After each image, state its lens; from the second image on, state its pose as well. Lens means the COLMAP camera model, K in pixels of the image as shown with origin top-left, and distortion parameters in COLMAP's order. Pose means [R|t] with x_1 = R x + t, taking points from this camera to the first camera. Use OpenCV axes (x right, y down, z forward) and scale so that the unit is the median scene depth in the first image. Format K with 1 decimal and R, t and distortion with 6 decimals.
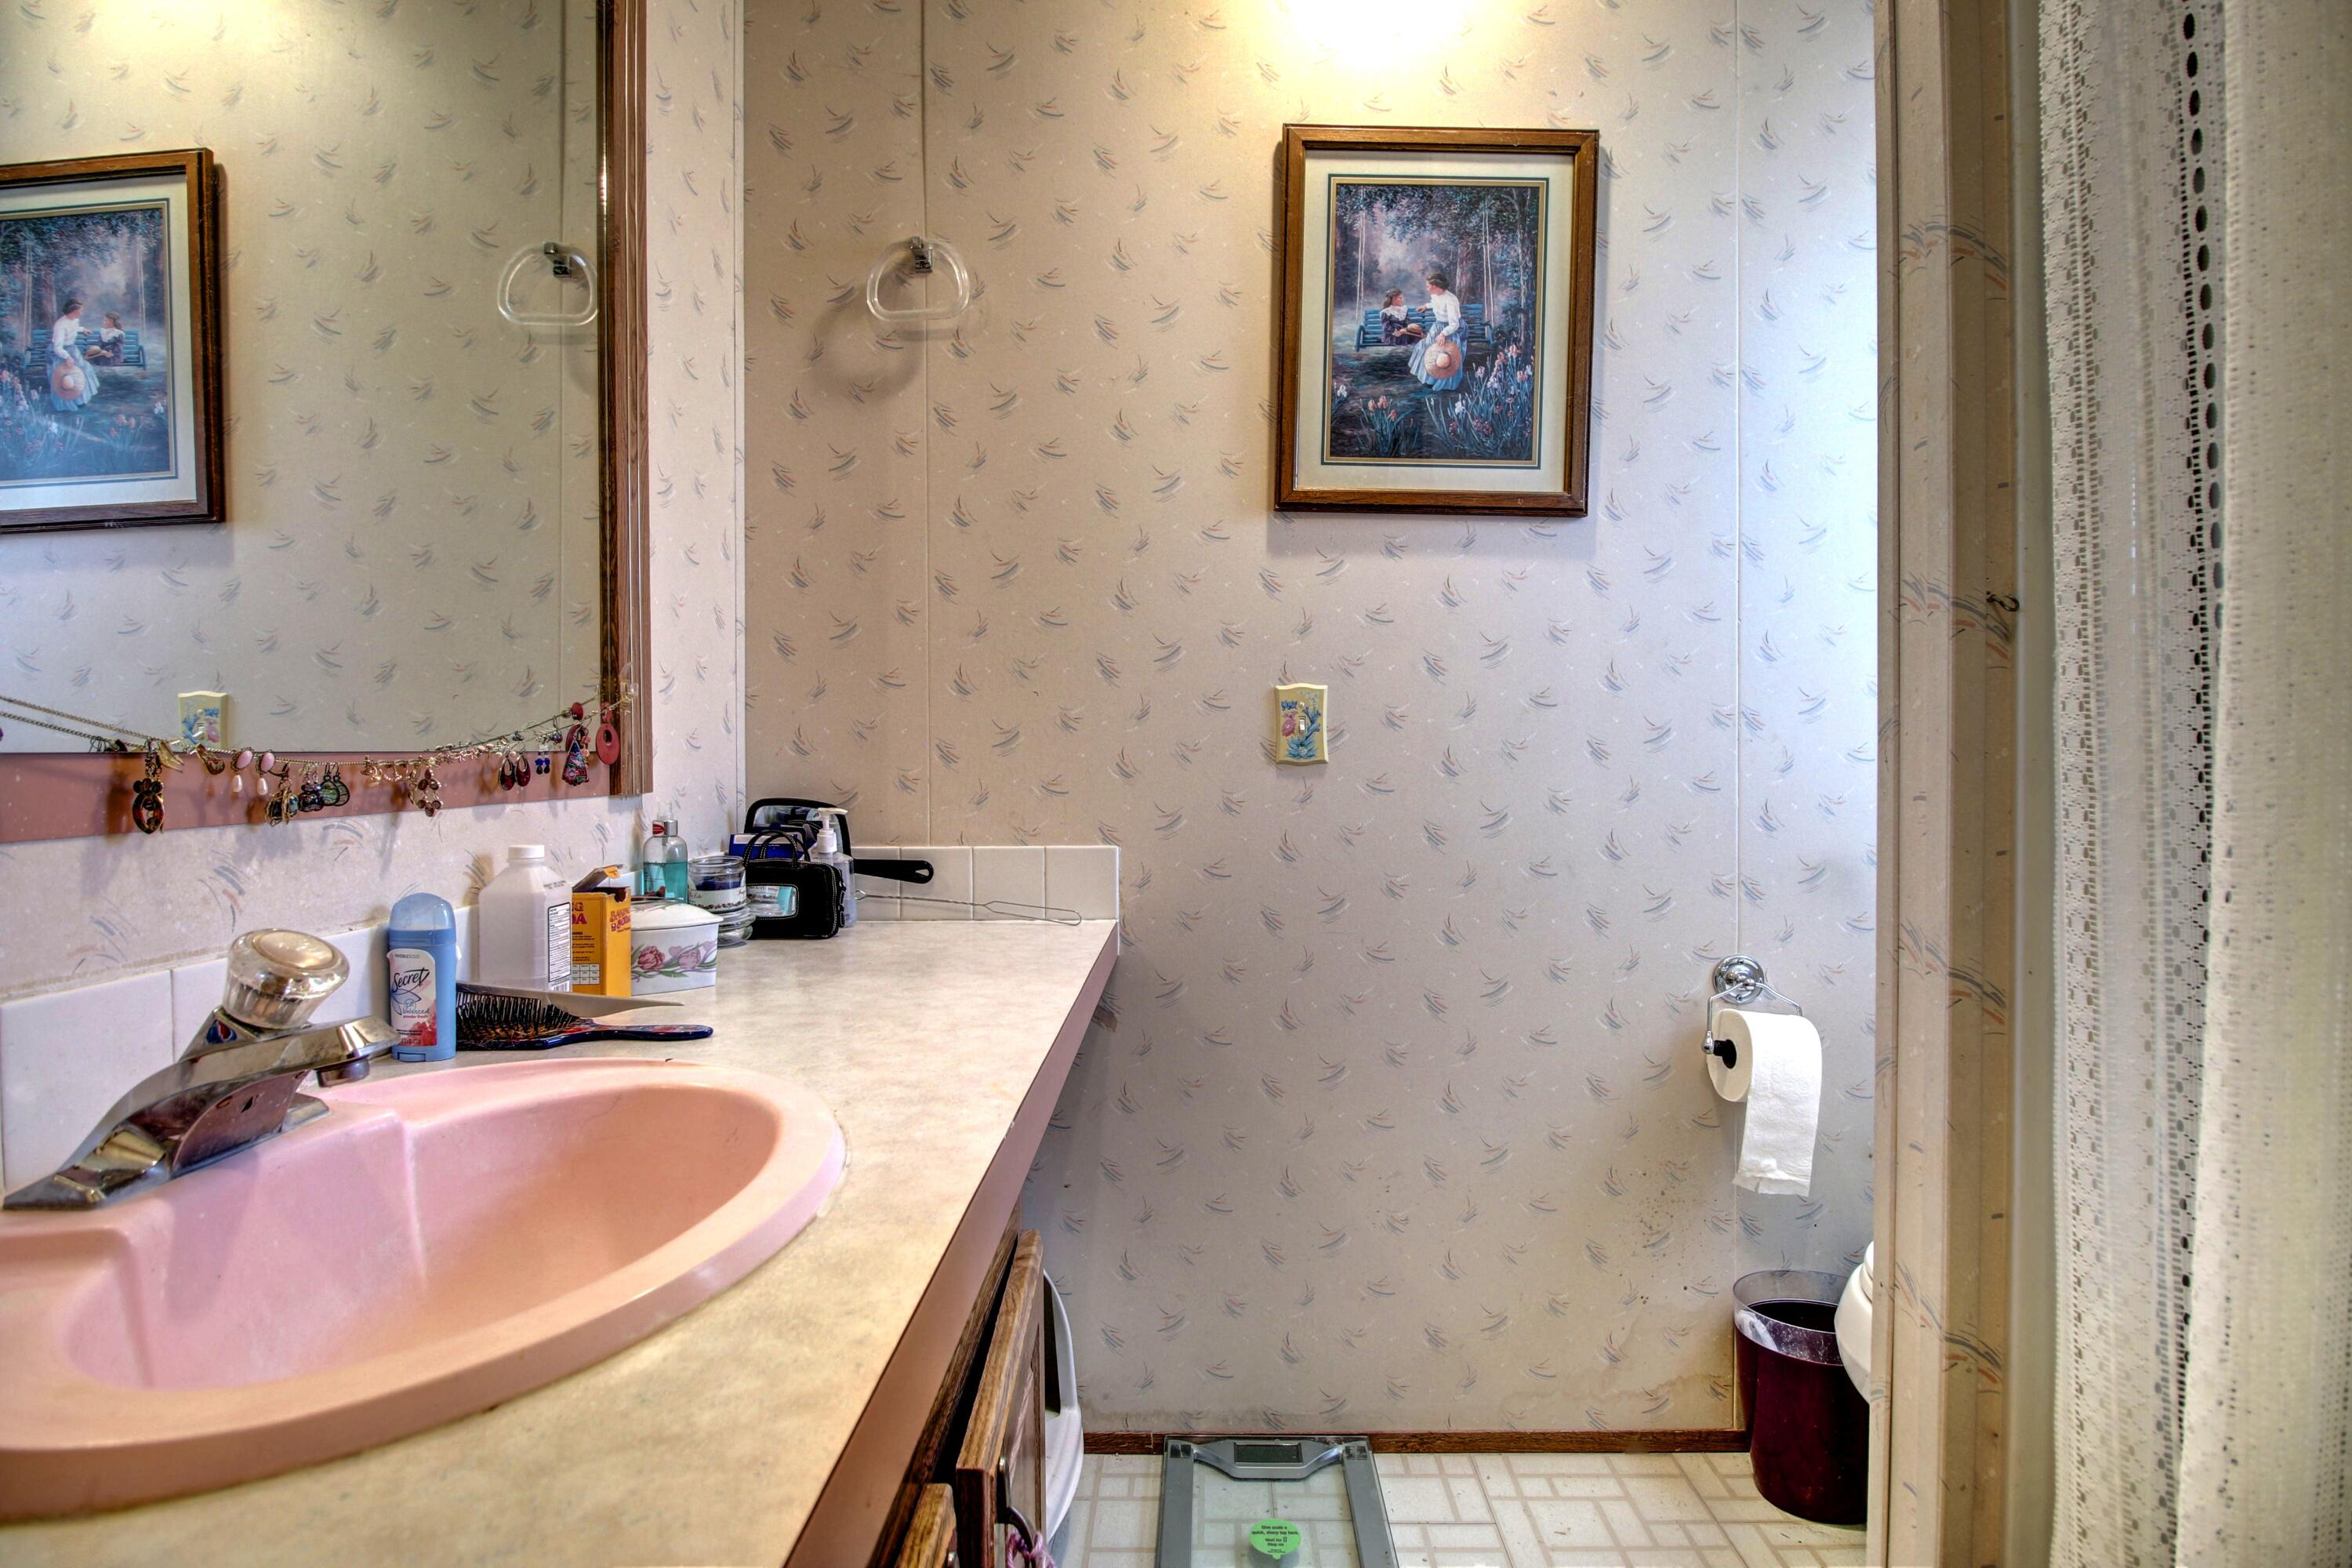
lens RADIAL K [[1086.3, 0, 1179.4], [0, 1086.3, 771.5], [0, 0, 1]] dist [-0.011955, -0.002625]
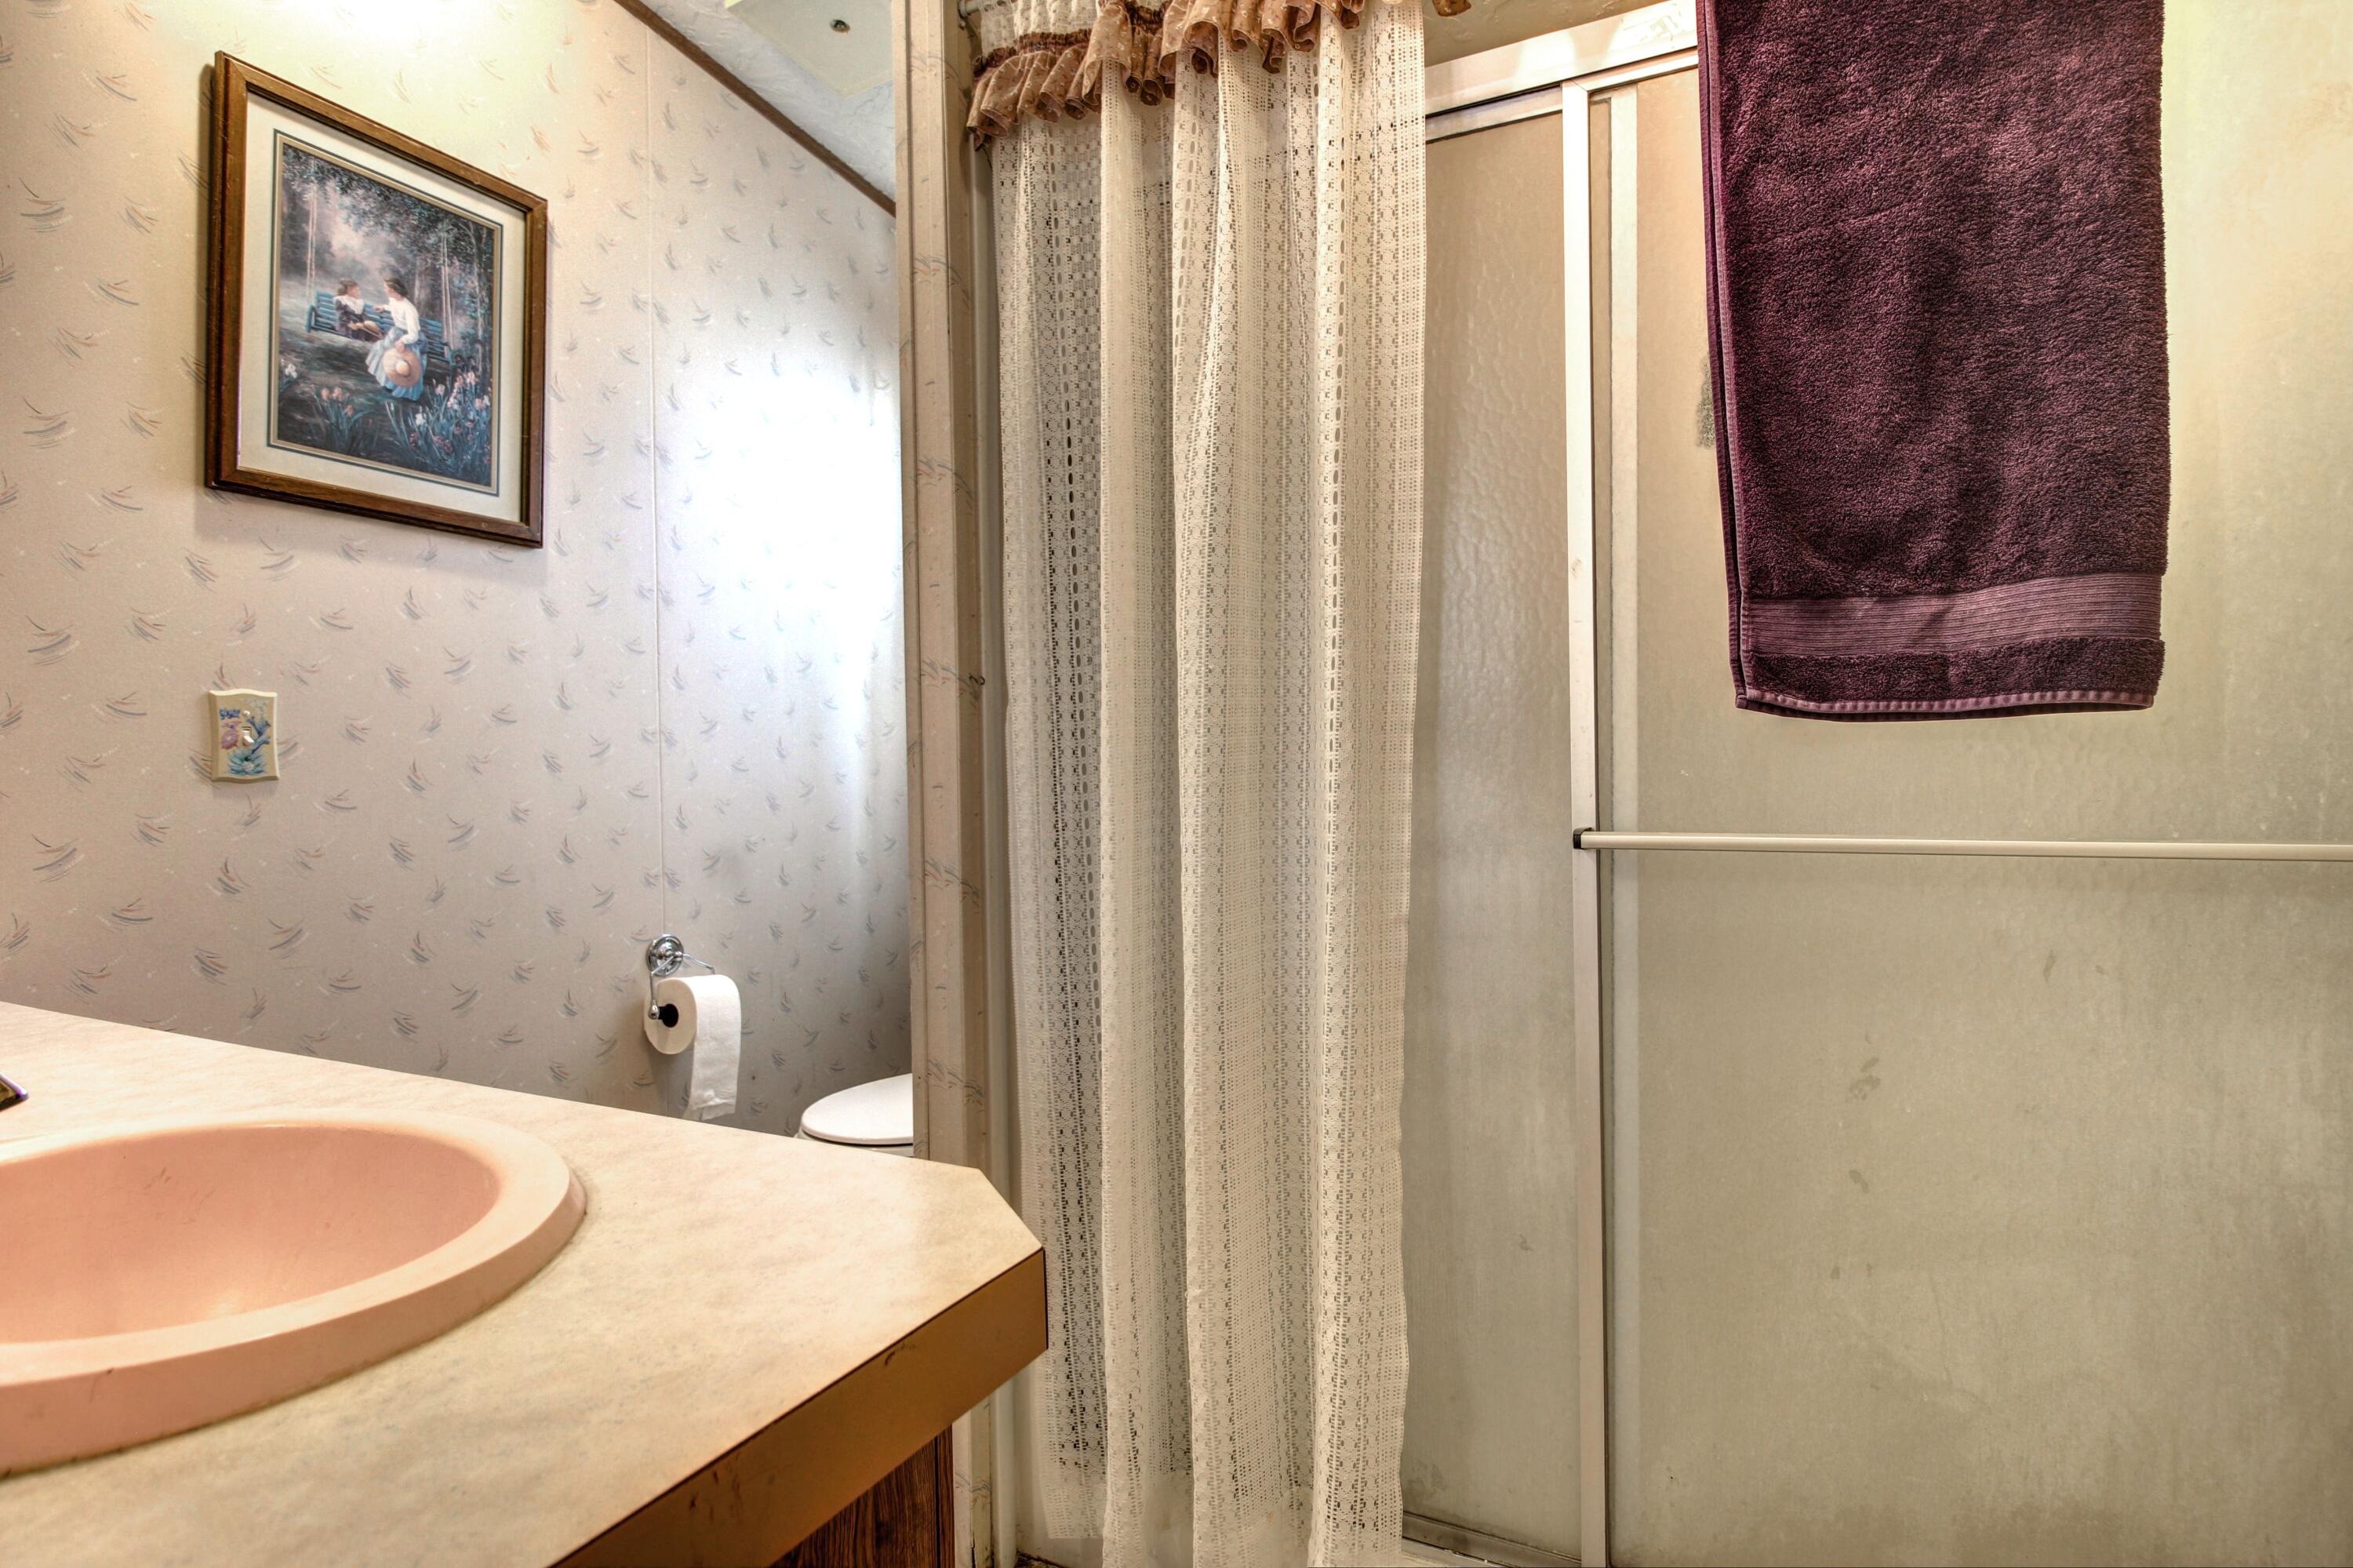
lens RADIAL K [[1276.4, 0, 1173.2], [0, 1276.4, 774.6], [0, 0, 1]] dist [-0.039468, -0.001501]
pose [[0.441683, -0.011436, 0.897098, -0.471139], [0.025048, 0.999686, 0.000411, 0.006542], [-0.896822, 0.022289, 0.441831, -0.120578]]
